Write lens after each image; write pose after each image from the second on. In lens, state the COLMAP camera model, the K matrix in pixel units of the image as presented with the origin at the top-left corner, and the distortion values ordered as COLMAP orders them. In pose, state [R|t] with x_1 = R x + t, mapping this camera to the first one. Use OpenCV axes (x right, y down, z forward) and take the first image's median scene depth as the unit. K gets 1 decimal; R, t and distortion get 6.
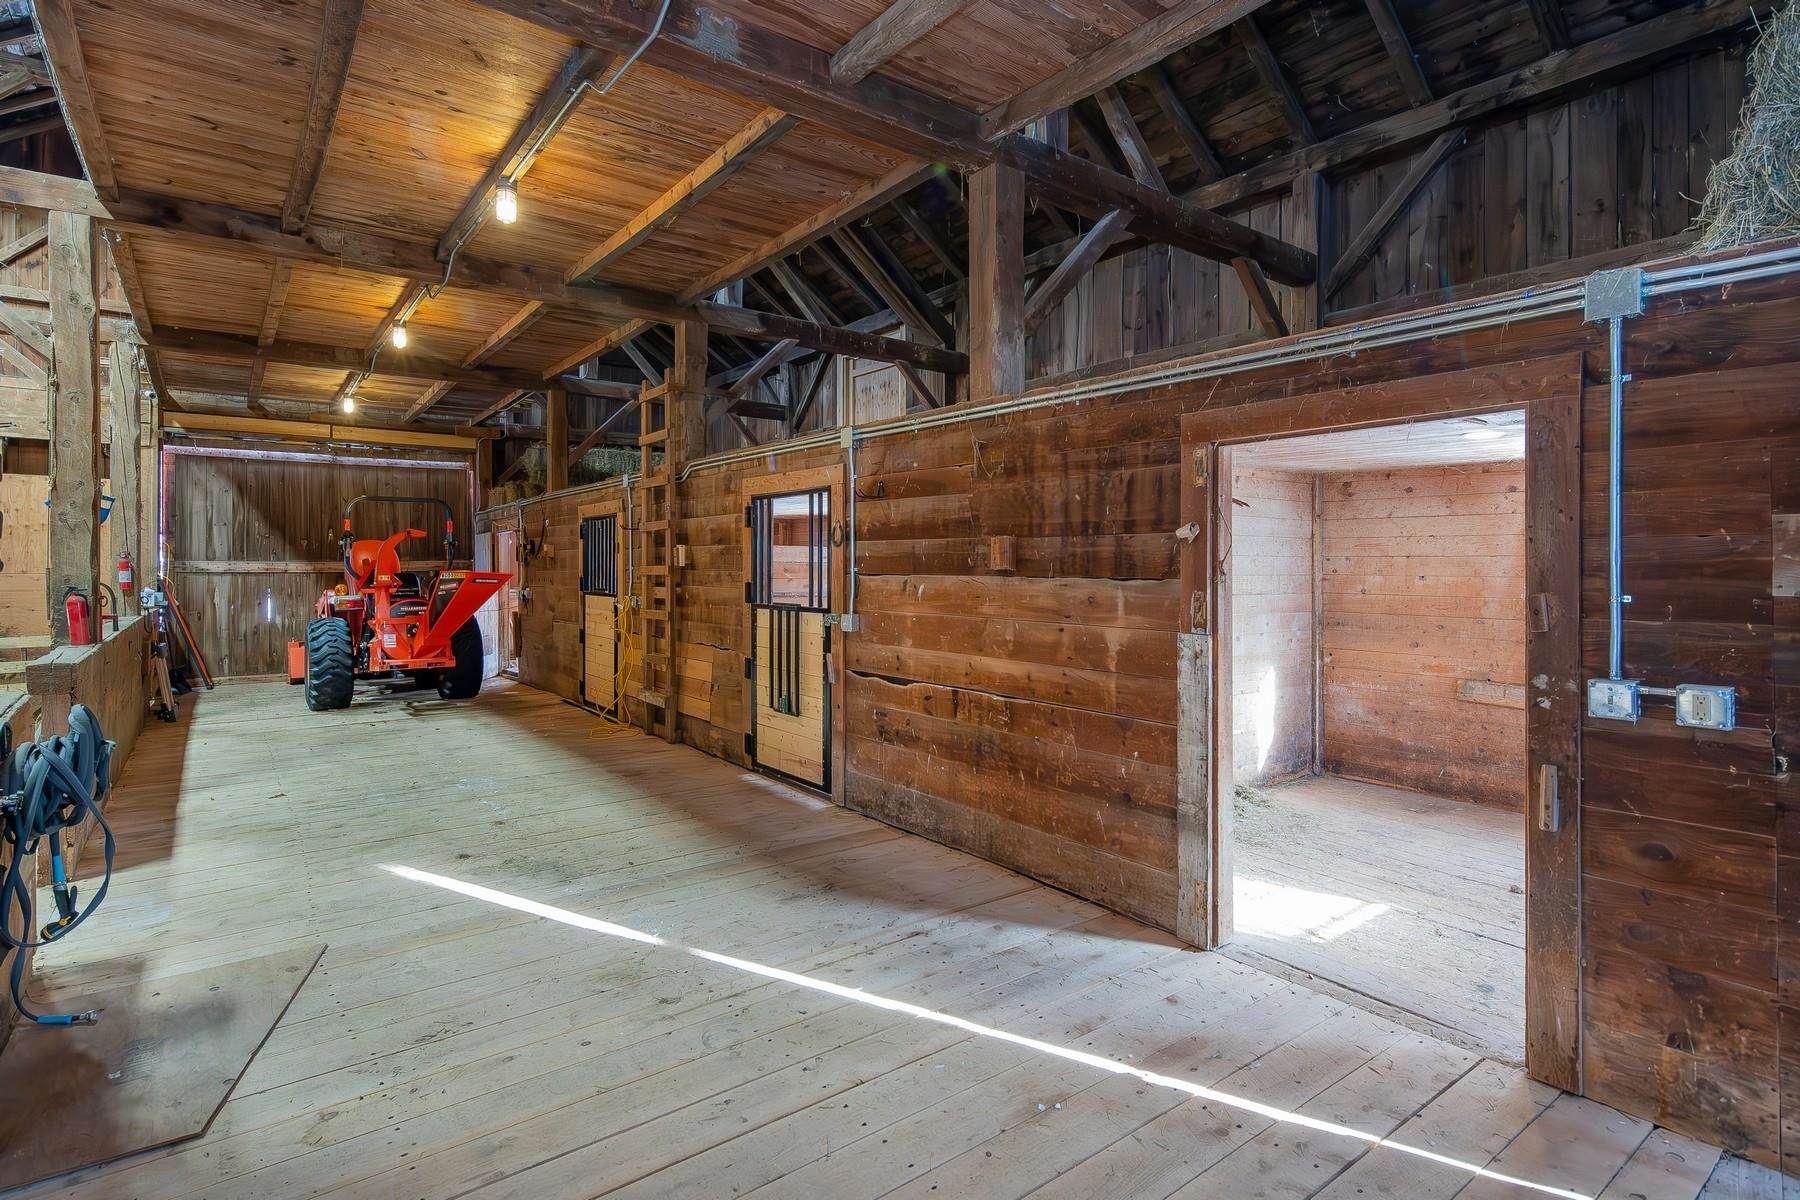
lens RADIAL K [[890.9, 0, 904.7], [0, 890.9, 567.1], [0, 0, 1]] dist [0.002229, -0.000254]
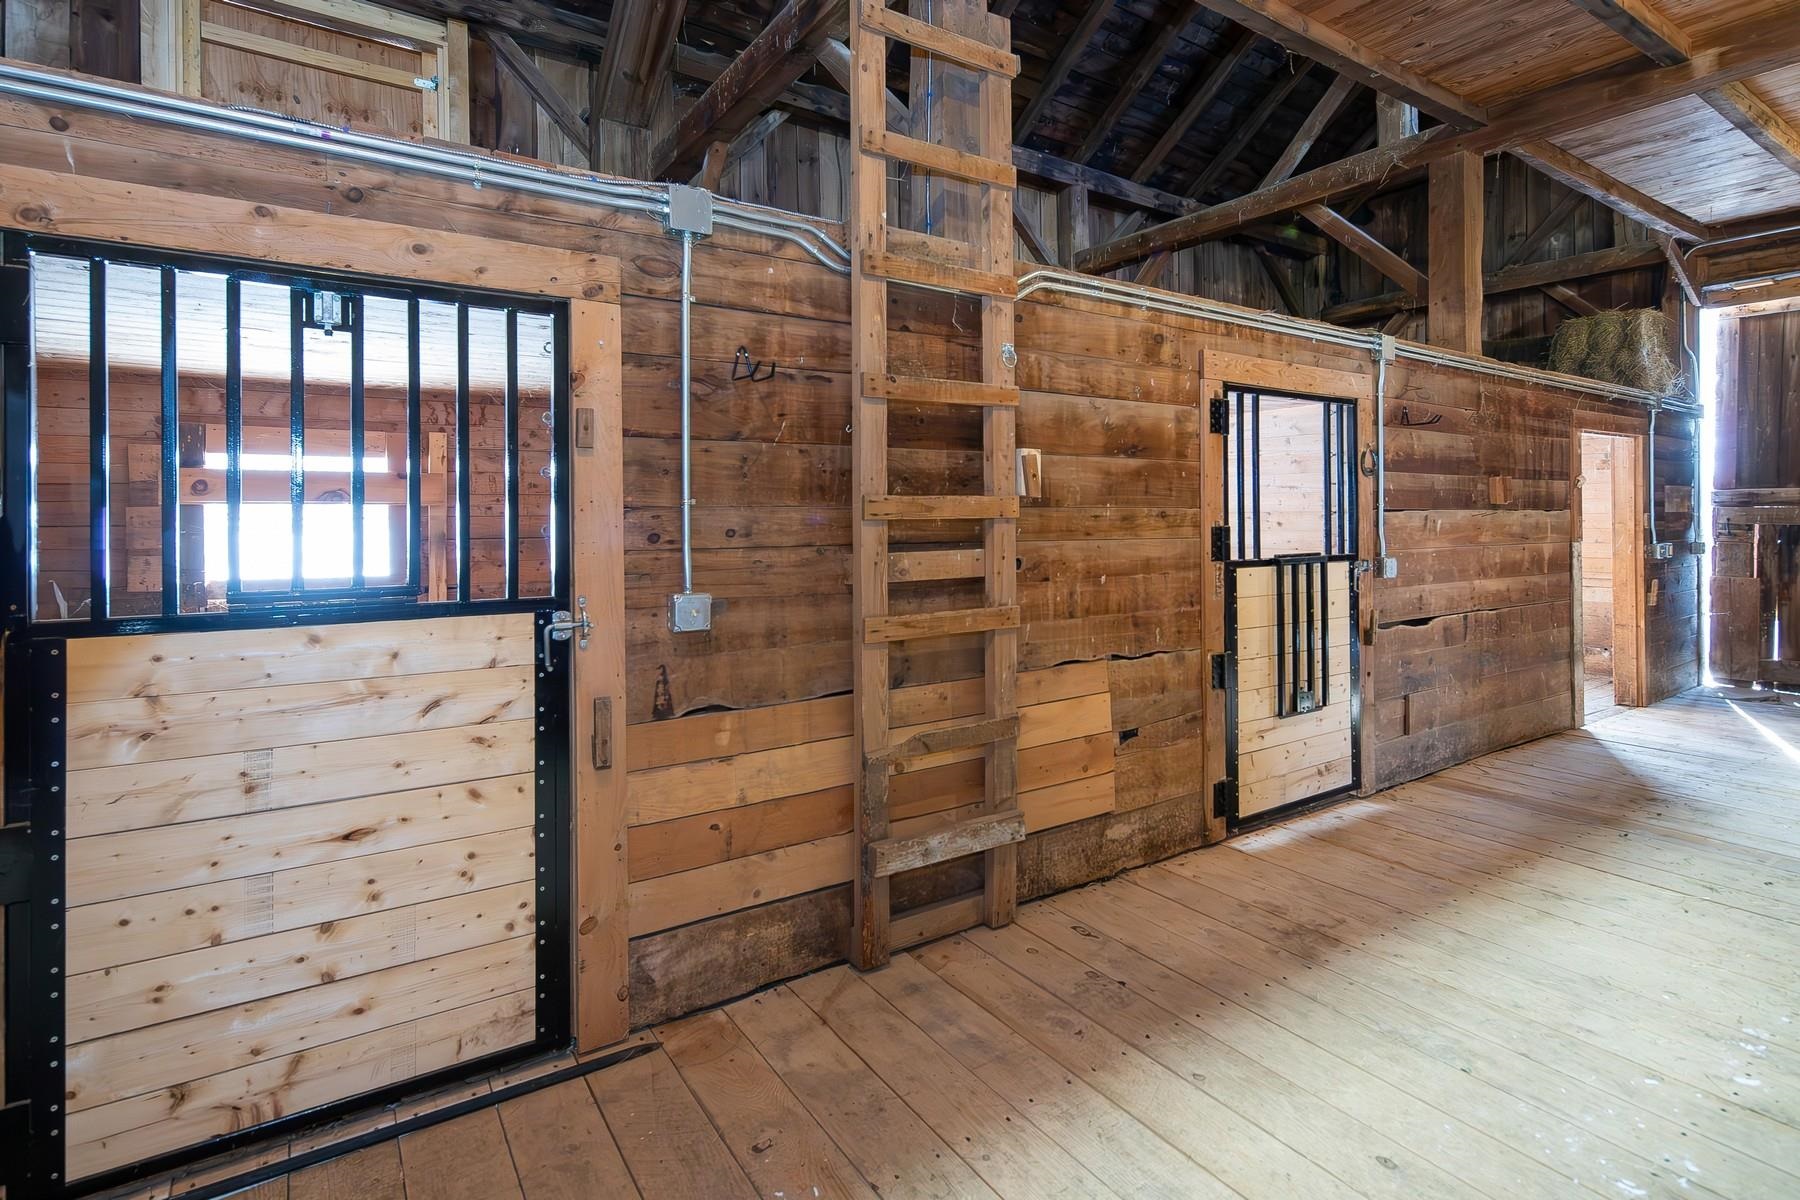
lens RADIAL K [[894.6, 0, 895.7], [0, 894.6, 514.4], [0, 0, 1]] dist [0.000116, -0.000040]
pose [[0.072569, 0.002985, 0.997359, -0.828588], [0.009228, 0.999951, -0.003665, 0.009683], [-0.997321, 0.009469, 0.072538, 1.234856]]
